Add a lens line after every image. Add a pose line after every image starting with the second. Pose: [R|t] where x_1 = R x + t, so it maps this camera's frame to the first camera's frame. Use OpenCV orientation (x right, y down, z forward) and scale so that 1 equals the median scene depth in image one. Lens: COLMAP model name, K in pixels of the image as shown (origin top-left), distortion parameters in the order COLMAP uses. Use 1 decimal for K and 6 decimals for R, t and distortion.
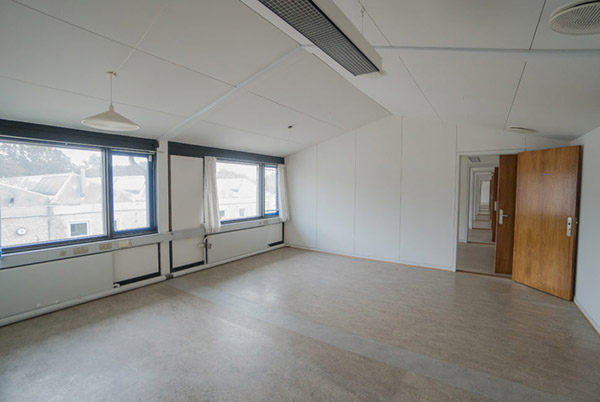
lens RADIAL K [[284.9, 0, 298.5], [0, 284.9, 203.7], [0, 0, 1]] dist [-0.015188, 0.001652]
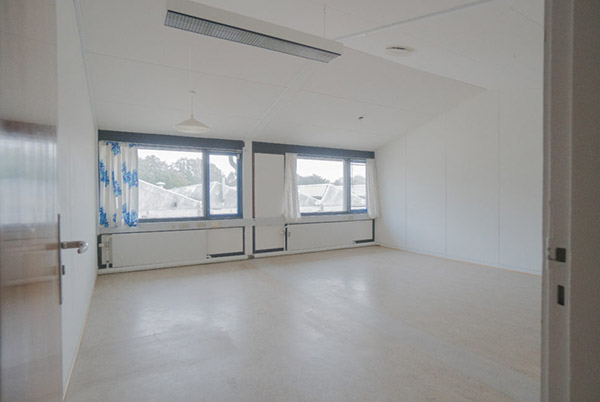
lens RADIAL K [[316.6, 0, 300.7], [0, 316.6, 198.4], [0, 0, 1]] dist [0.003266, -0.000151]
pose [[0.904723, -0.007979, -0.425927, 0.249030], [-0.013575, 0.998777, -0.047545, 0.068365], [0.425785, 0.048797, 0.903508, -0.086305]]
